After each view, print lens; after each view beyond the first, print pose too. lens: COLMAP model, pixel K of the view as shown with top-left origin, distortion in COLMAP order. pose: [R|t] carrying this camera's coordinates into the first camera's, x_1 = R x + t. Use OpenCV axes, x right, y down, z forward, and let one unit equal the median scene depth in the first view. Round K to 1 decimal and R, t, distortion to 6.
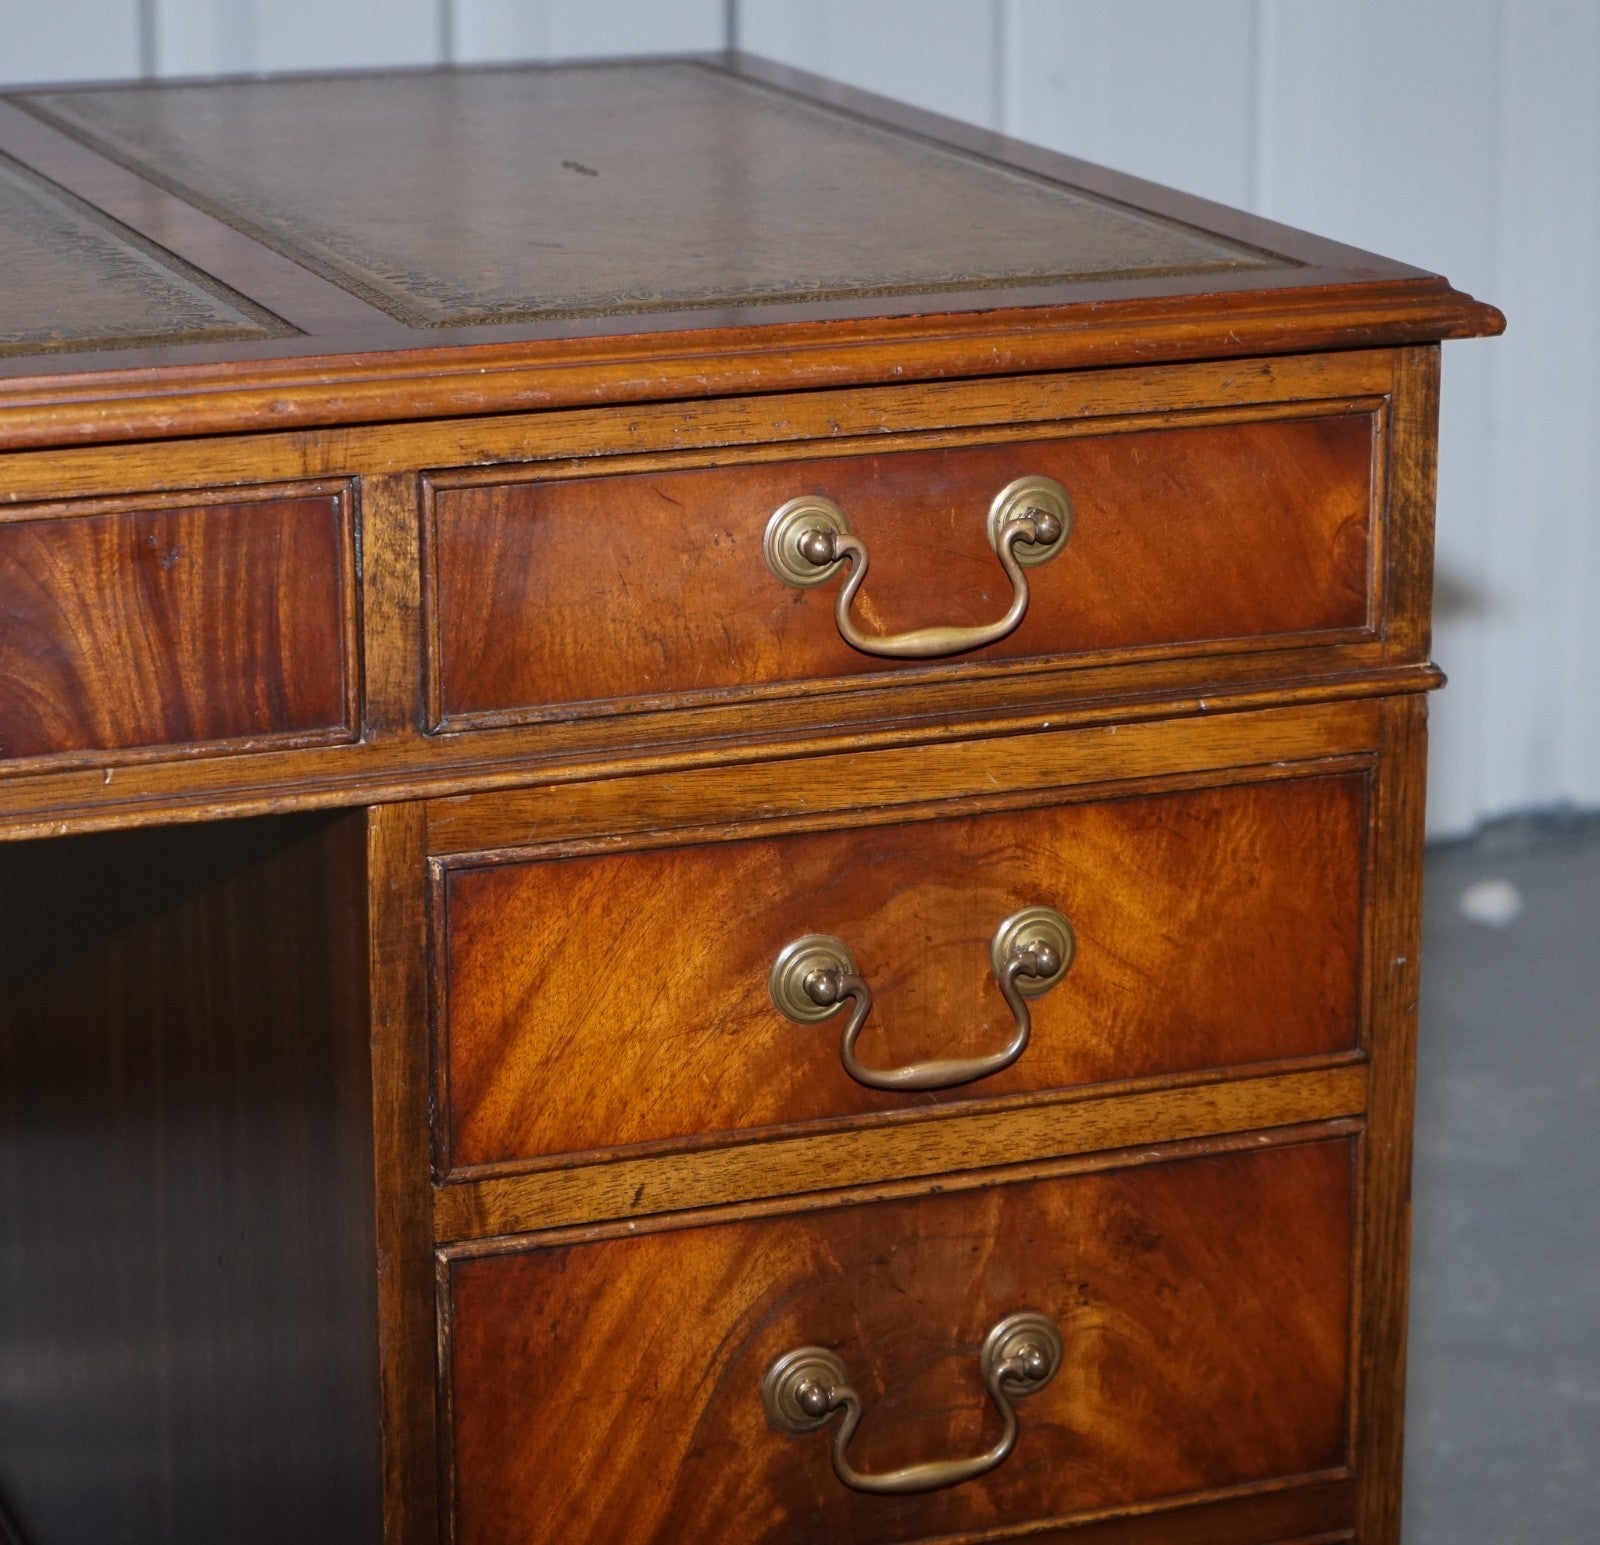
lens RADIAL K [[4994.5, 0, 800.0], [0, 4994.5, 772.5], [0, 0, 1]] dist [0.001375, 0.752354]
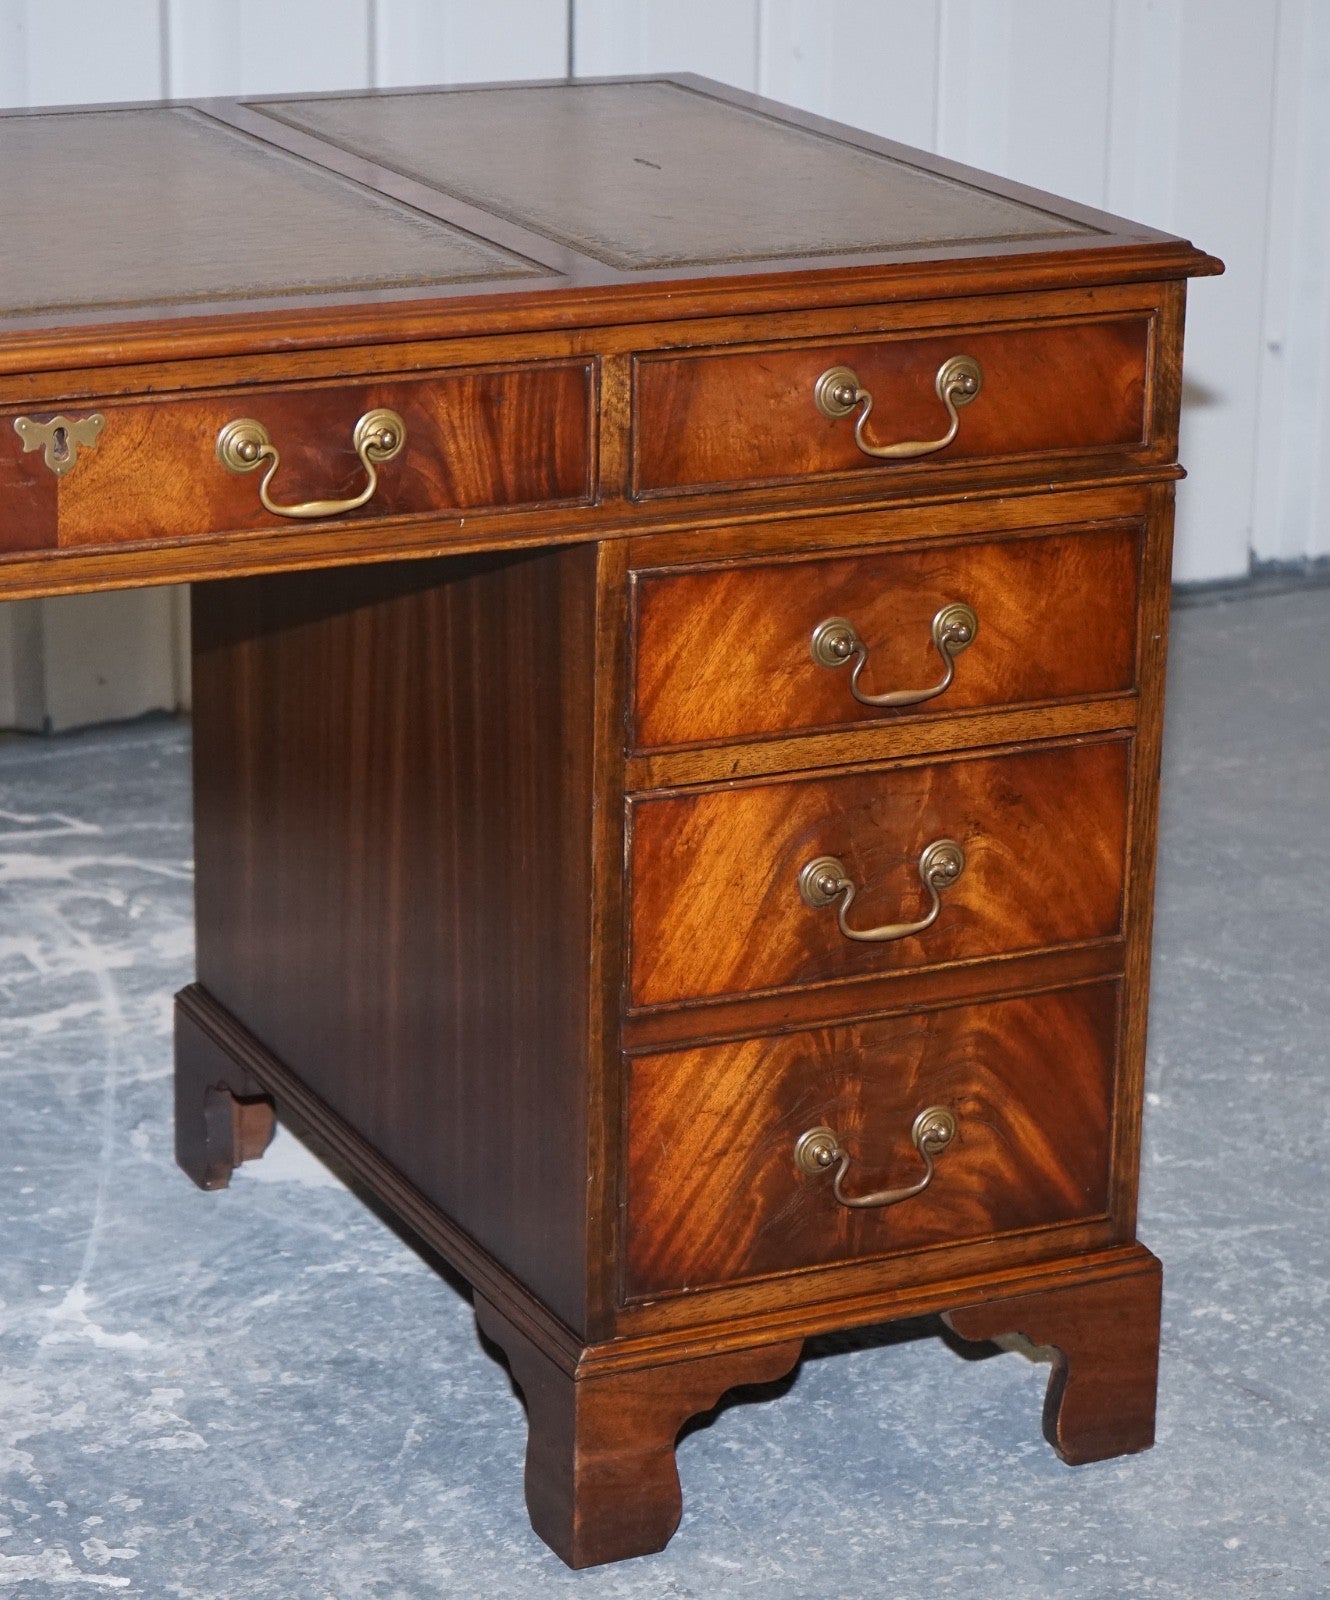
lens RADIAL K [[4661.9, 0, 665.0], [0, 4661.9, 800.0], [0, 0, 1]] dist [0.049140, 0.969839]
pose [[0.997503, -0.004135, 0.070500, -0.171505], [0.001405, 0.999249, 0.038729, 0.032801], [-0.070607, -0.038533, 0.996760, -0.627033]]
